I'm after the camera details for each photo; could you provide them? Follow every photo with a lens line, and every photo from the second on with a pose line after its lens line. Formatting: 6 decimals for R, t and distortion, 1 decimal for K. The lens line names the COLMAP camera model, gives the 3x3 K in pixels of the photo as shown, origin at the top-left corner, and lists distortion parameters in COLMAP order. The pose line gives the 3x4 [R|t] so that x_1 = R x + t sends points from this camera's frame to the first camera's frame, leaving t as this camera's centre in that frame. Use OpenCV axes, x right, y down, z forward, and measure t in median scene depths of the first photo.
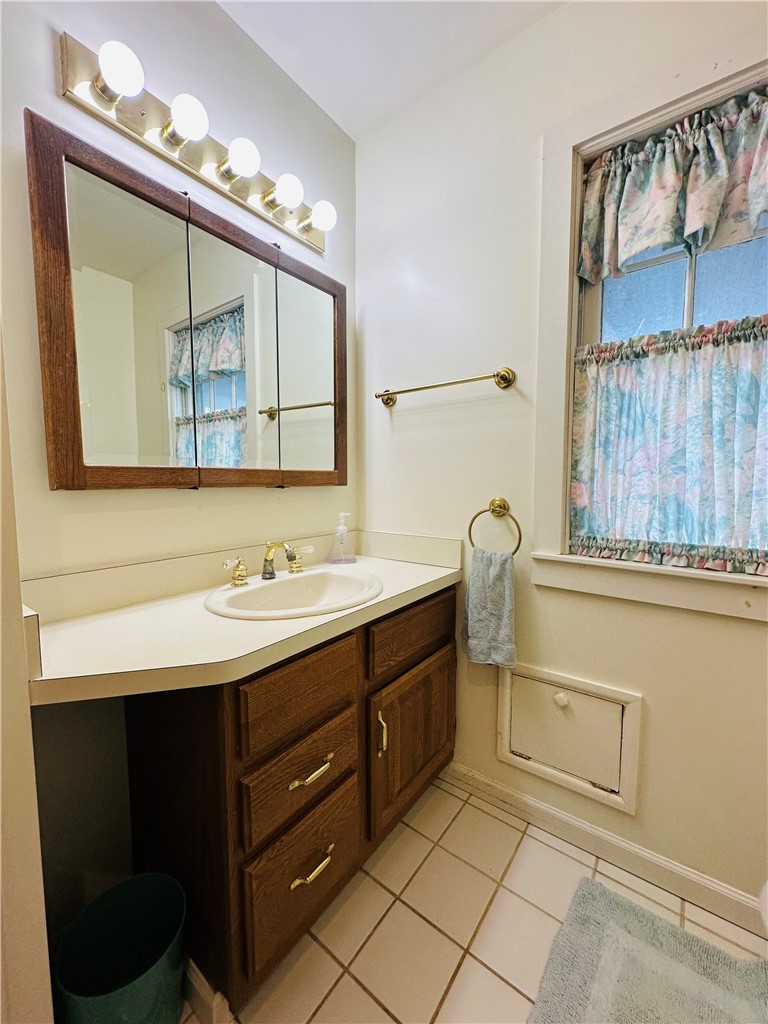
lens RADIAL K [[409.2, 0, 381.0], [0, 409.2, 513.5], [0, 0, 1]] dist [0.002834, 0.000065]
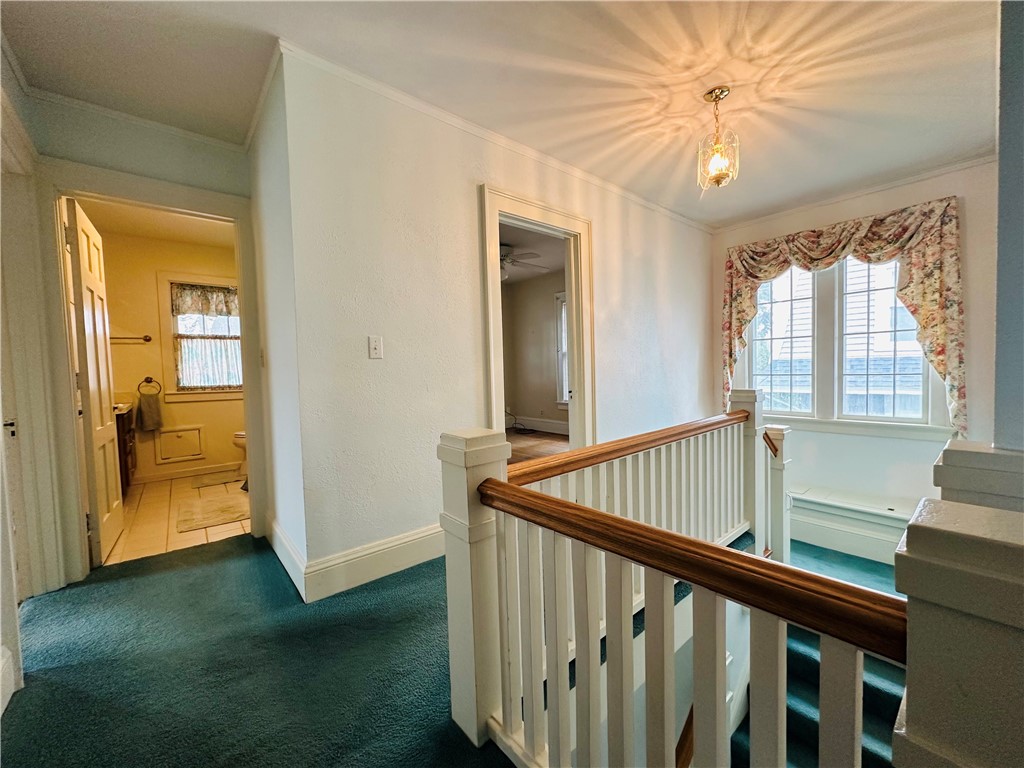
lens RADIAL K [[409.2, 0, 510.7], [0, 409.2, 385.5], [0, 0, 1]] dist [0.002834, 0.000065]
pose [[0.233589, -0.048957, 0.971102, -2.434228], [0.101838, 0.994471, 0.025639, 0.265523], [-0.966988, 0.092906, 0.237283, -2.762945]]
